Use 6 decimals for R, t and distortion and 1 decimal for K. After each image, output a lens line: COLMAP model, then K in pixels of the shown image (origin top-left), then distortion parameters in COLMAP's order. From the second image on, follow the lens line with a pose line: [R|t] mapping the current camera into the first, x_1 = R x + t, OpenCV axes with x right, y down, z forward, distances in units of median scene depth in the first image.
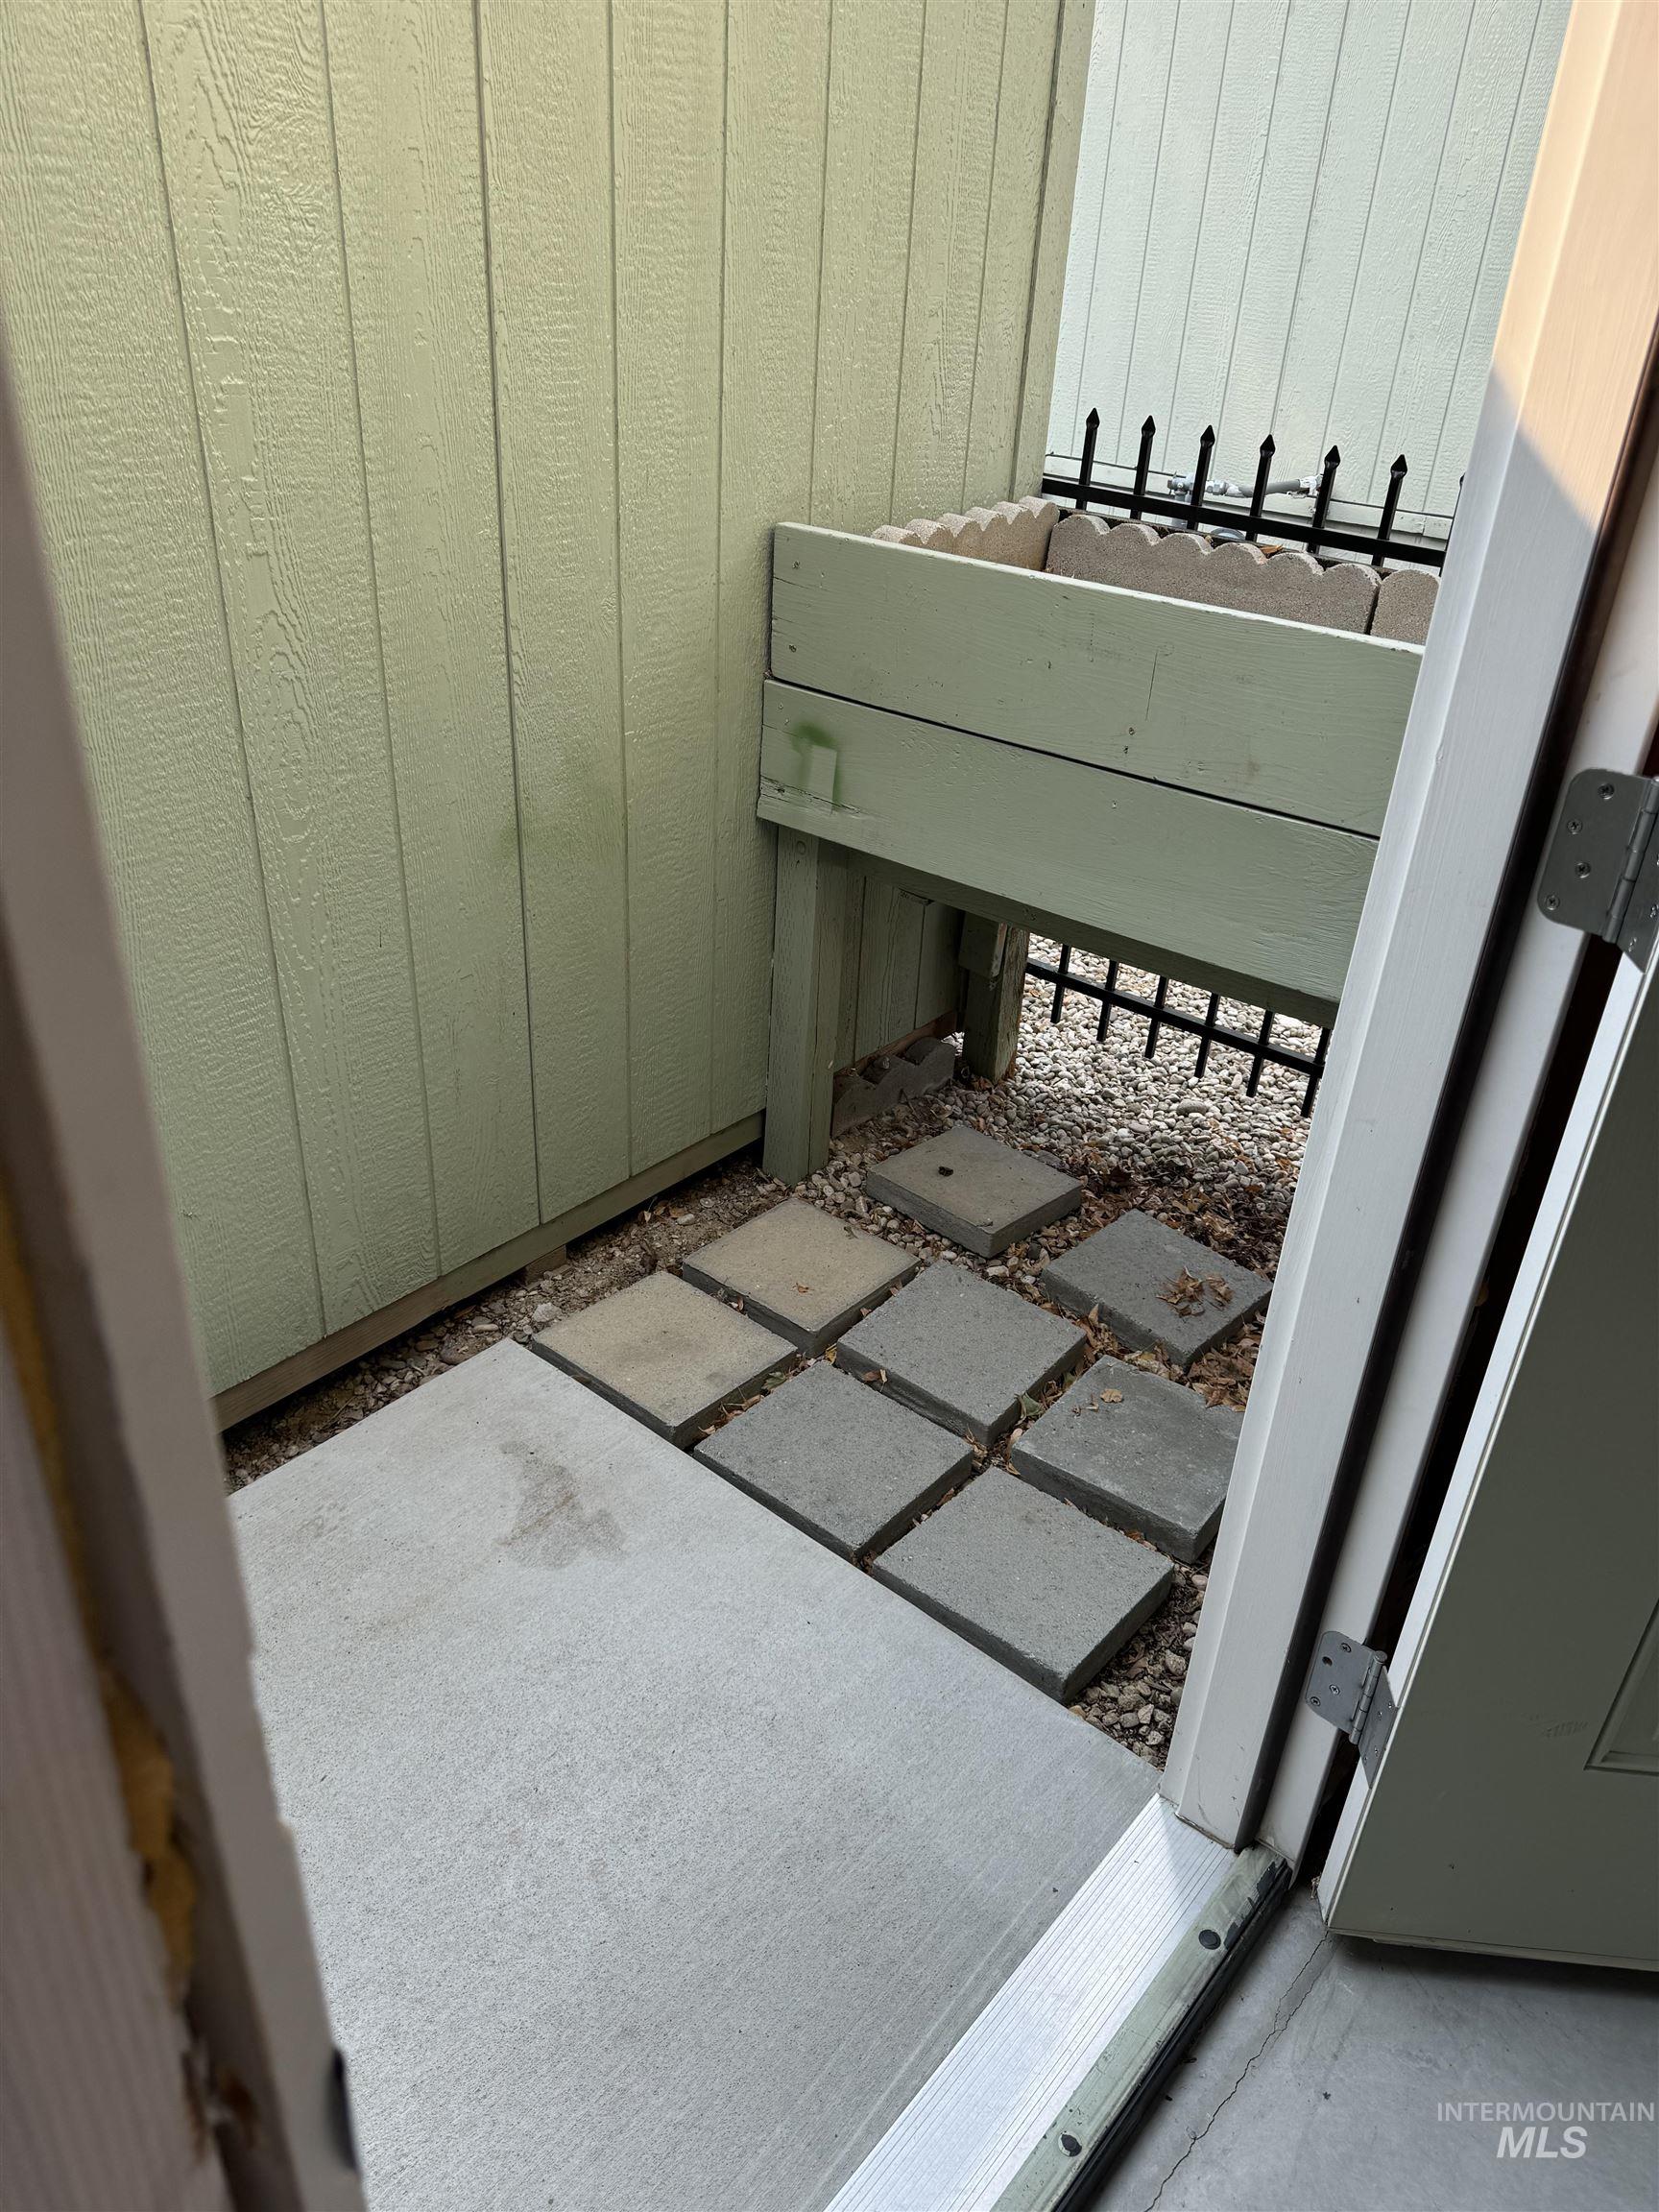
lens RADIAL K [[1553.8, 0, 817.7], [0, 1553.8, 1101.1], [0, 0, 1]] dist [0.046050, -0.058927]
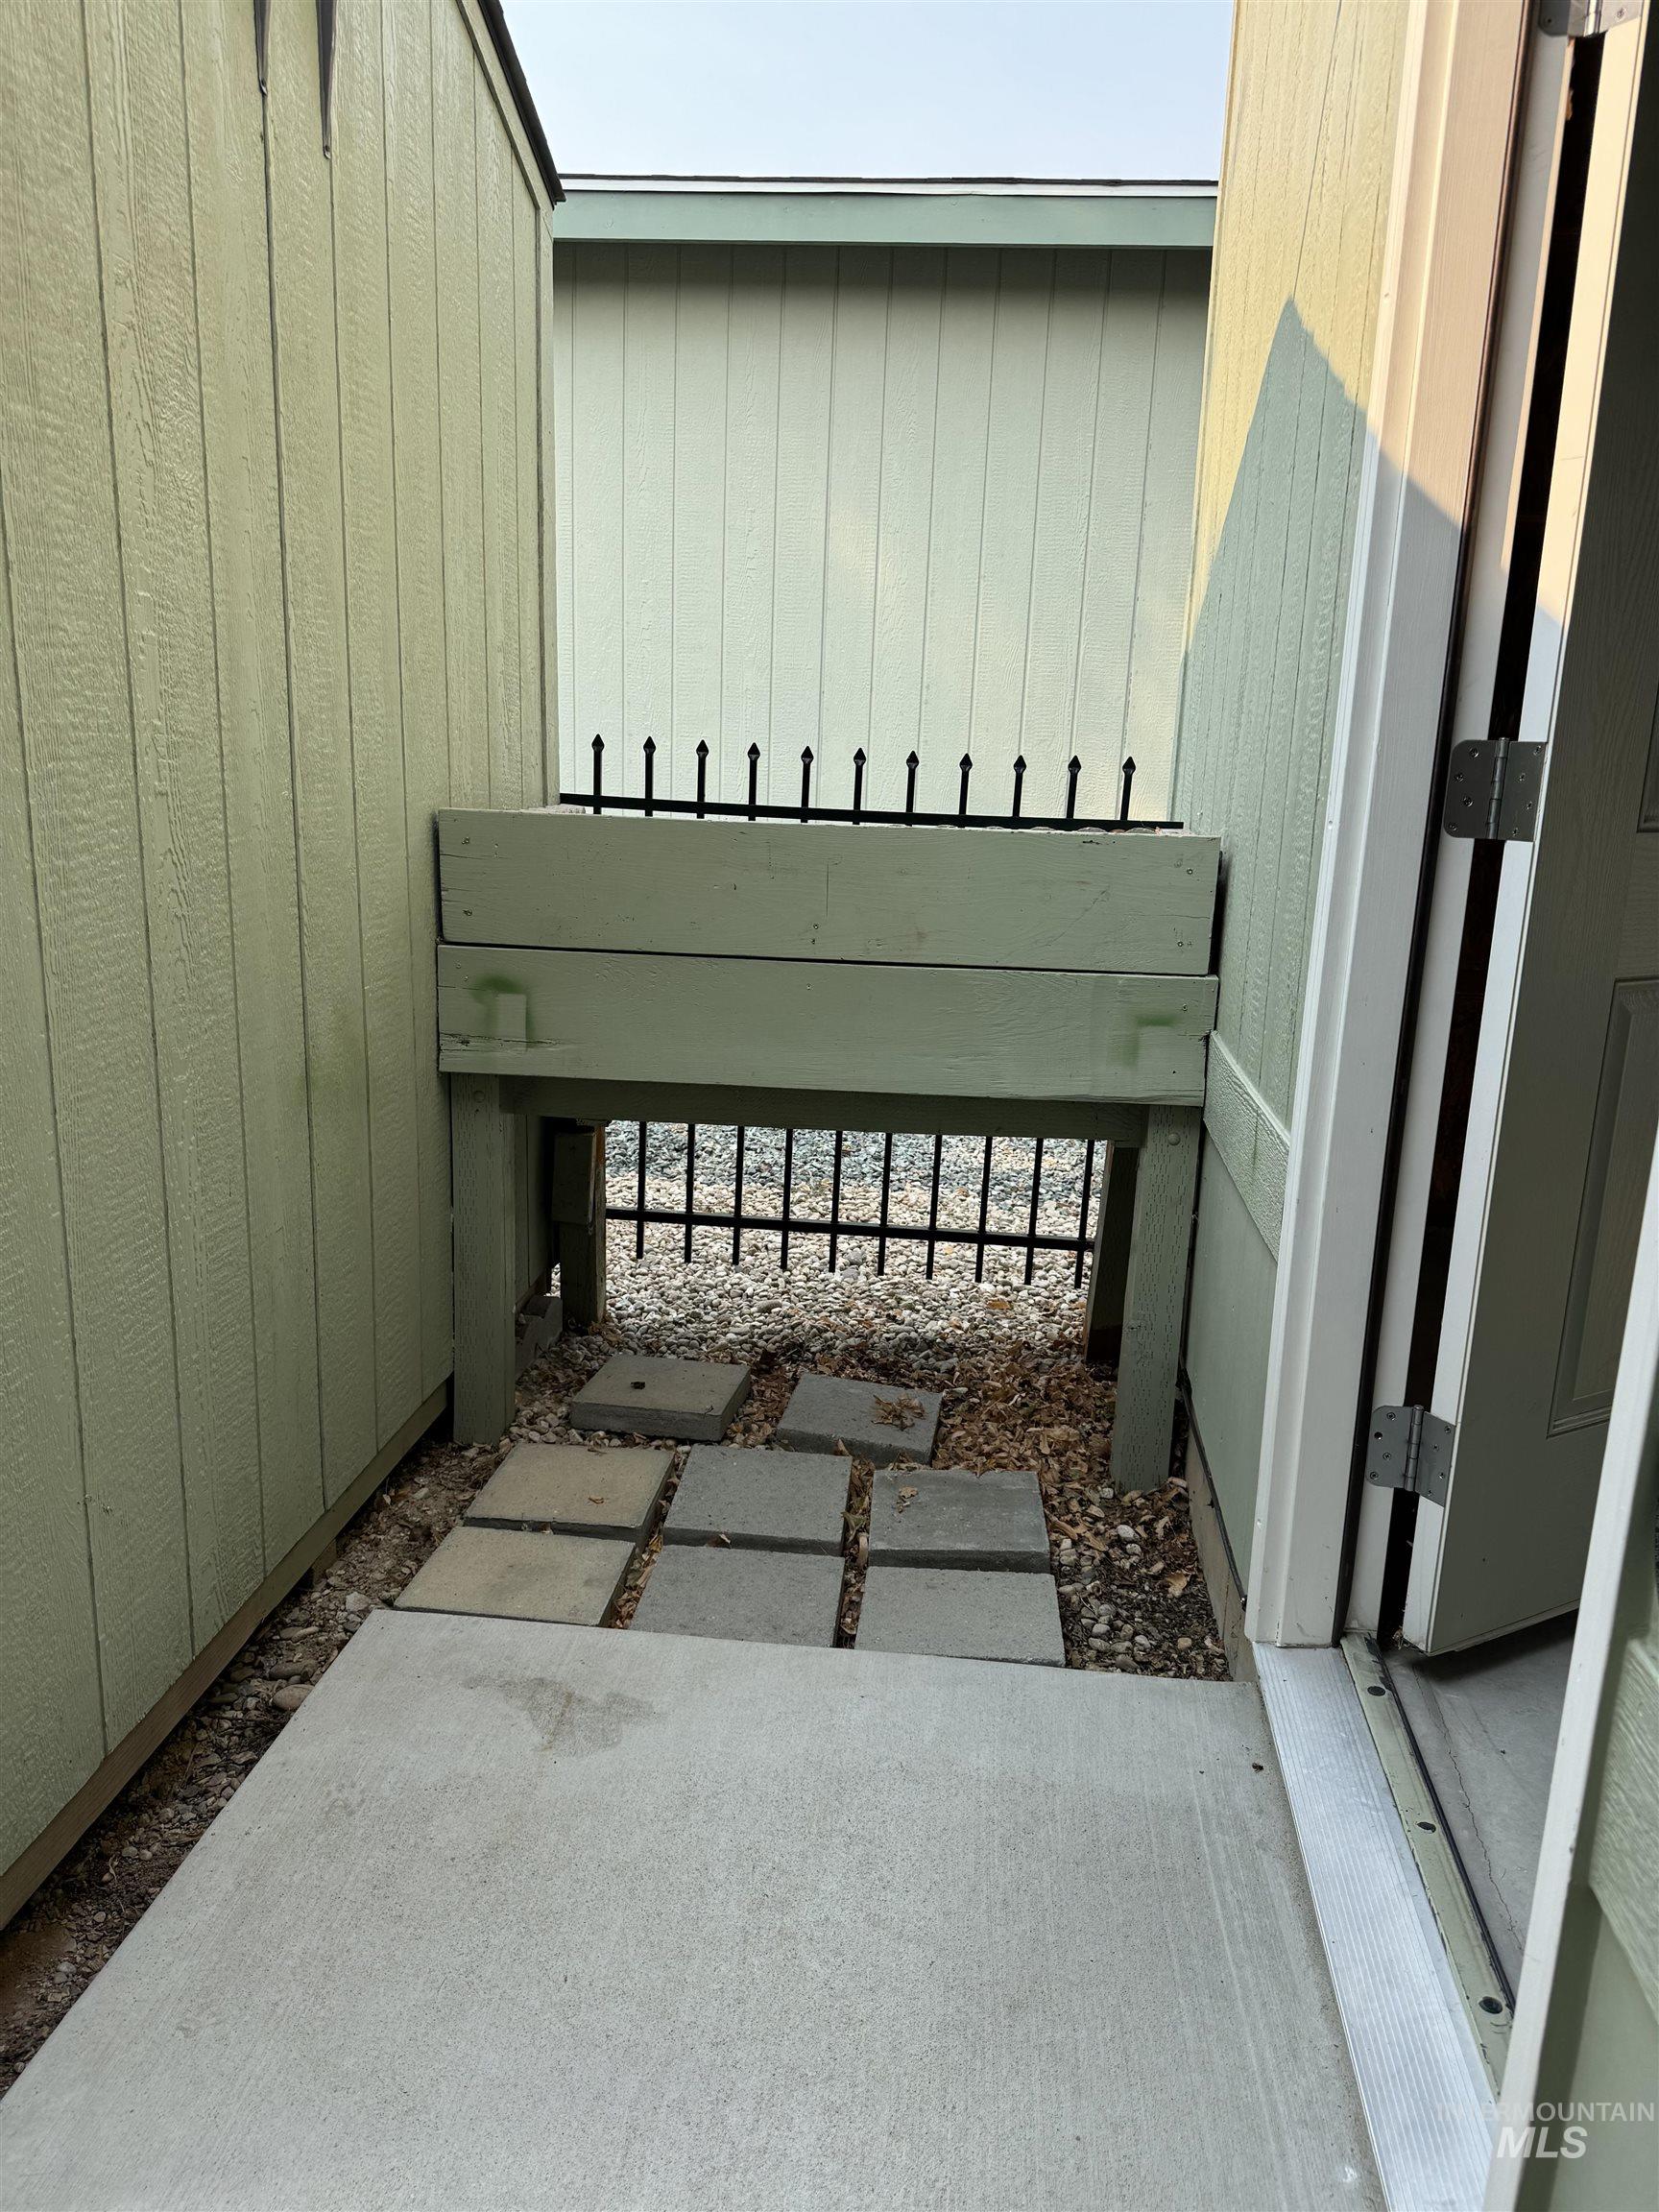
lens RADIAL K [[1553.8, 0, 817.7], [0, 1553.8, 1094.6], [0, 0, 1]] dist [0.046050, -0.058927]
pose [[0.837120, -0.146205, 0.527119, -0.419686], [0.280483, 0.942029, -0.184149, 0.107245], [-0.469638, 0.302003, 0.829599, 0.007135]]
